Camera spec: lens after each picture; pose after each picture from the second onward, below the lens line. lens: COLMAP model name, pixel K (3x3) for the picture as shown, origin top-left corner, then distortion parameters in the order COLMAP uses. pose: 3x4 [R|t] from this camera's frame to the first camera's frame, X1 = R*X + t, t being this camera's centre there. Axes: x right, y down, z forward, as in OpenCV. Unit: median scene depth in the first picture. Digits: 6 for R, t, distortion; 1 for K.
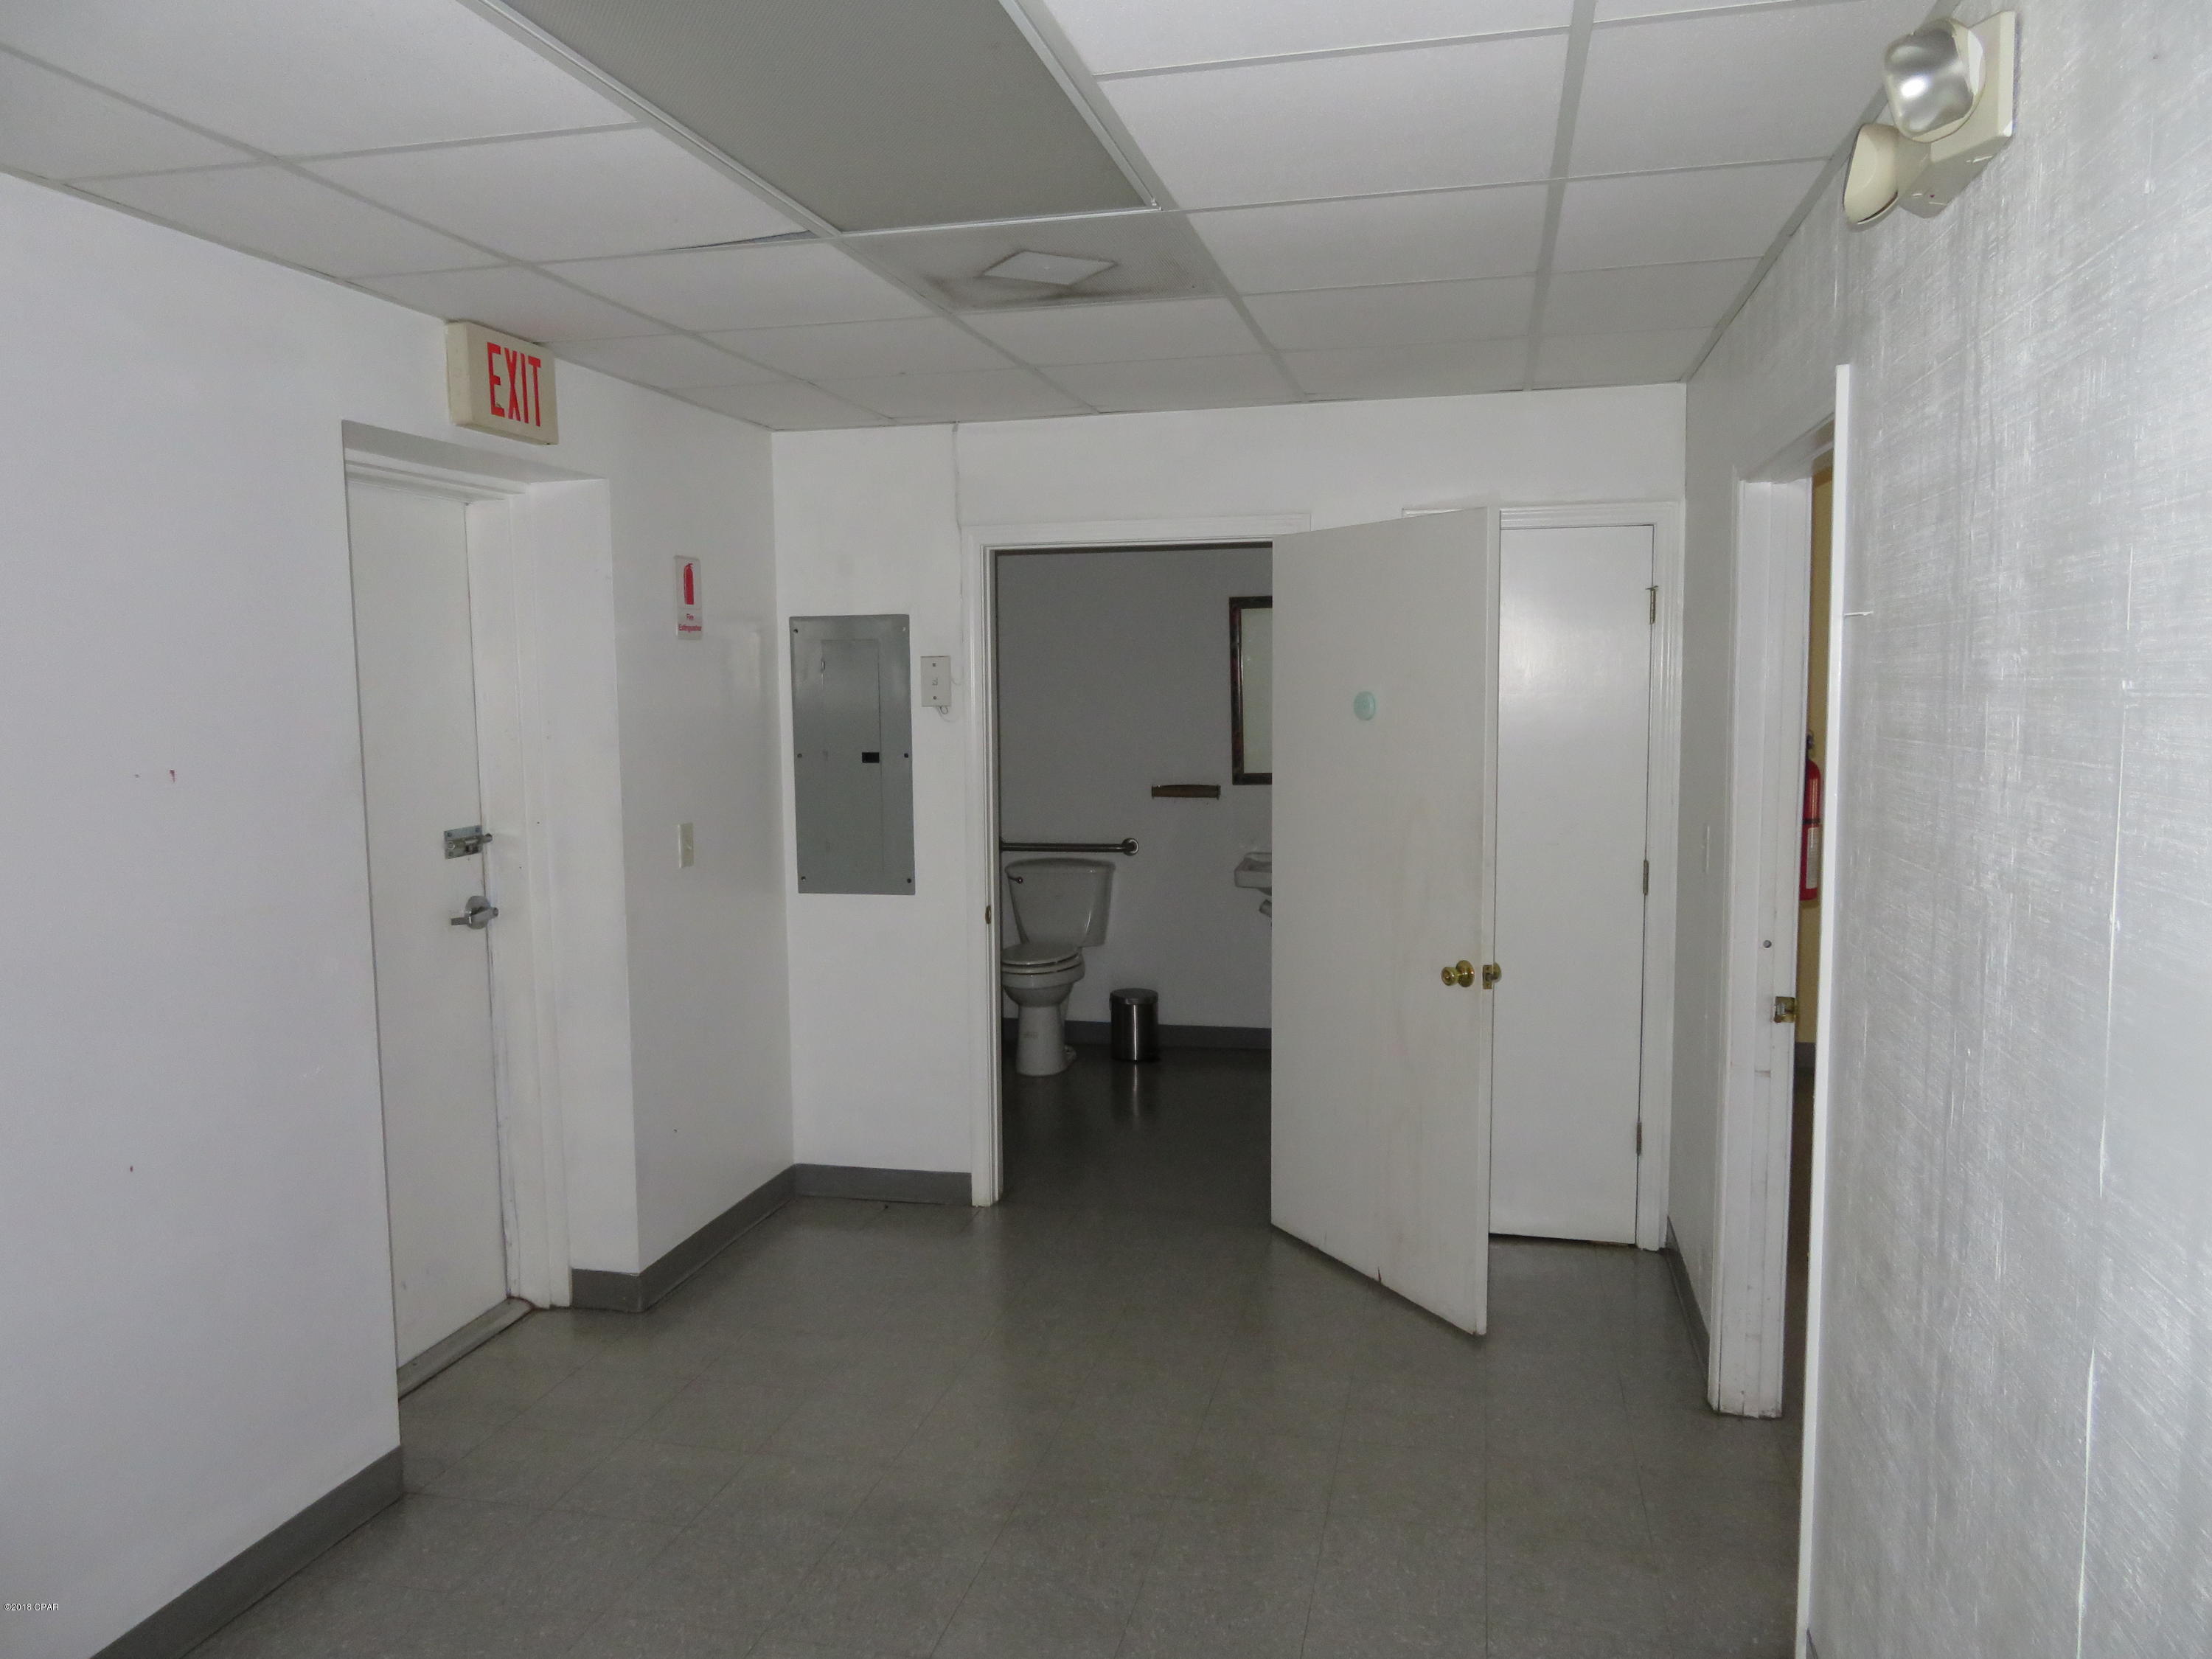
lens RADIAL K [[1572.8, 0, 1106.2], [0, 1572.8, 829.6], [0, 0, 1]] dist [-0.008451, 0.007067]
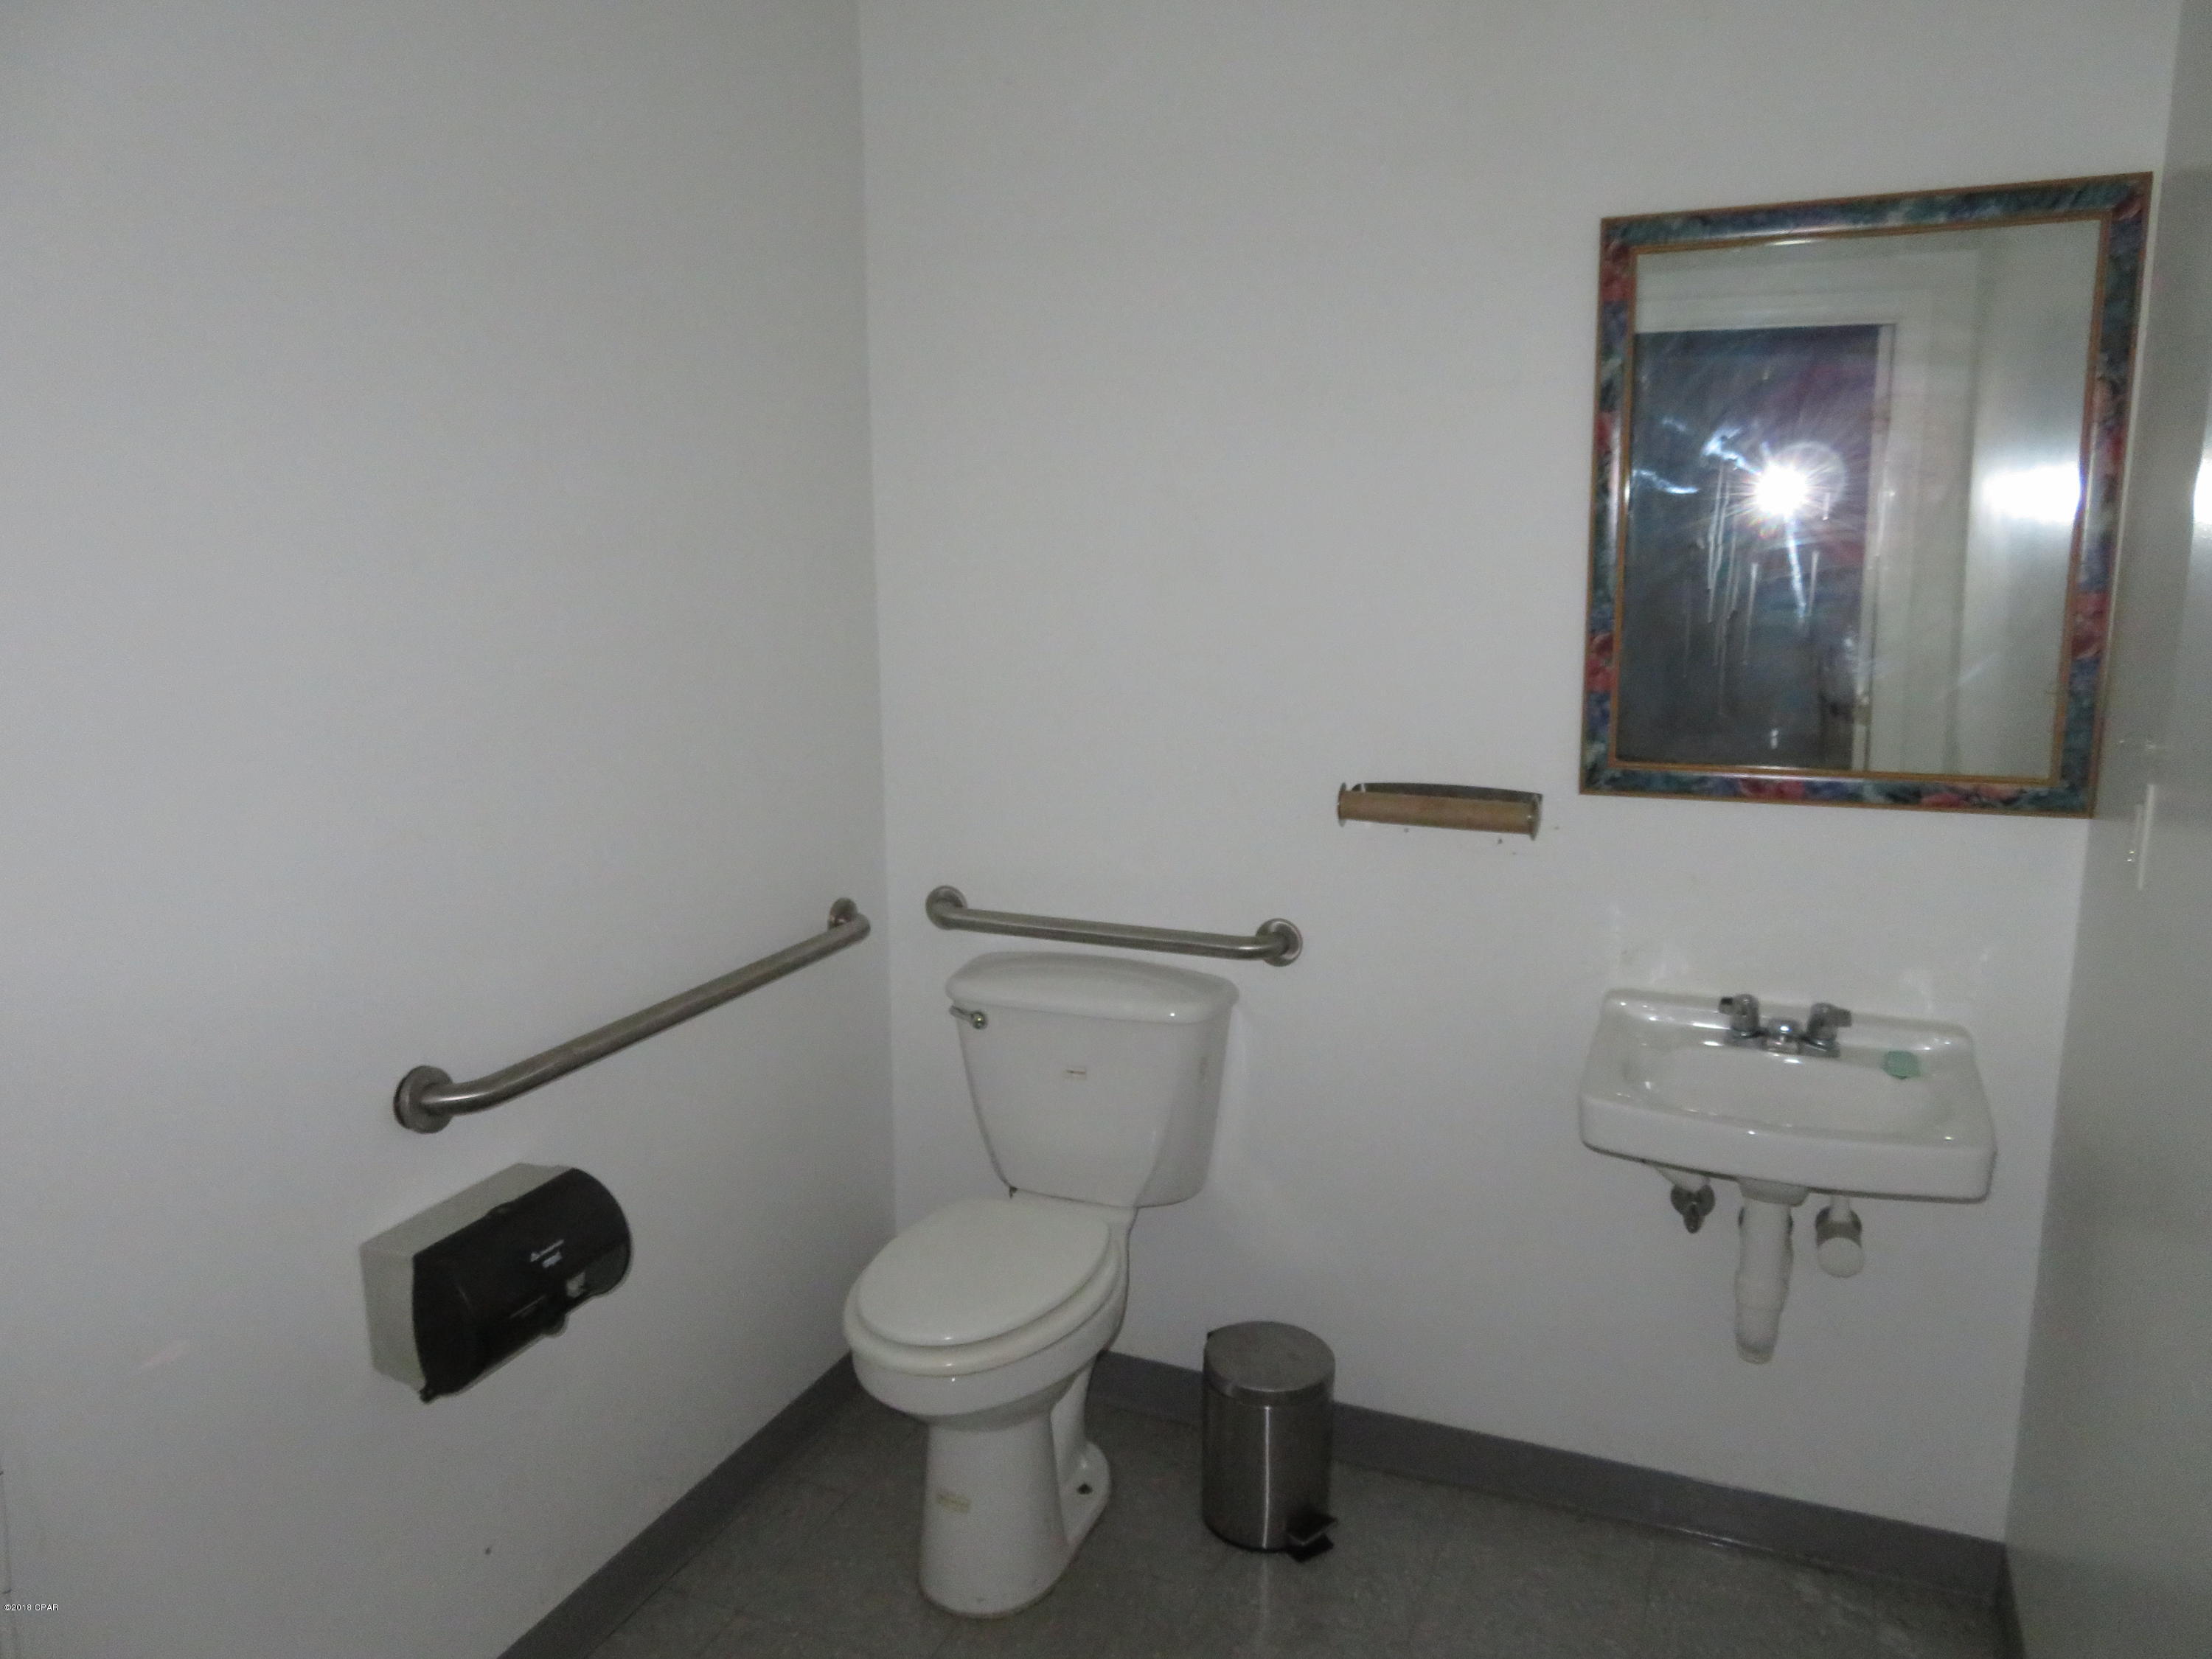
lens RADIAL K [[1572.8, 0, 1105.6], [0, 1572.8, 831.6], [0, 0, 1]] dist [-0.008451, 0.007067]
pose [[0.983364, 0.044692, -0.176063, 0.039219], [-0.027349, 0.994639, 0.099724, -0.051447], [0.179576, -0.093250, 0.979315, 0.638941]]
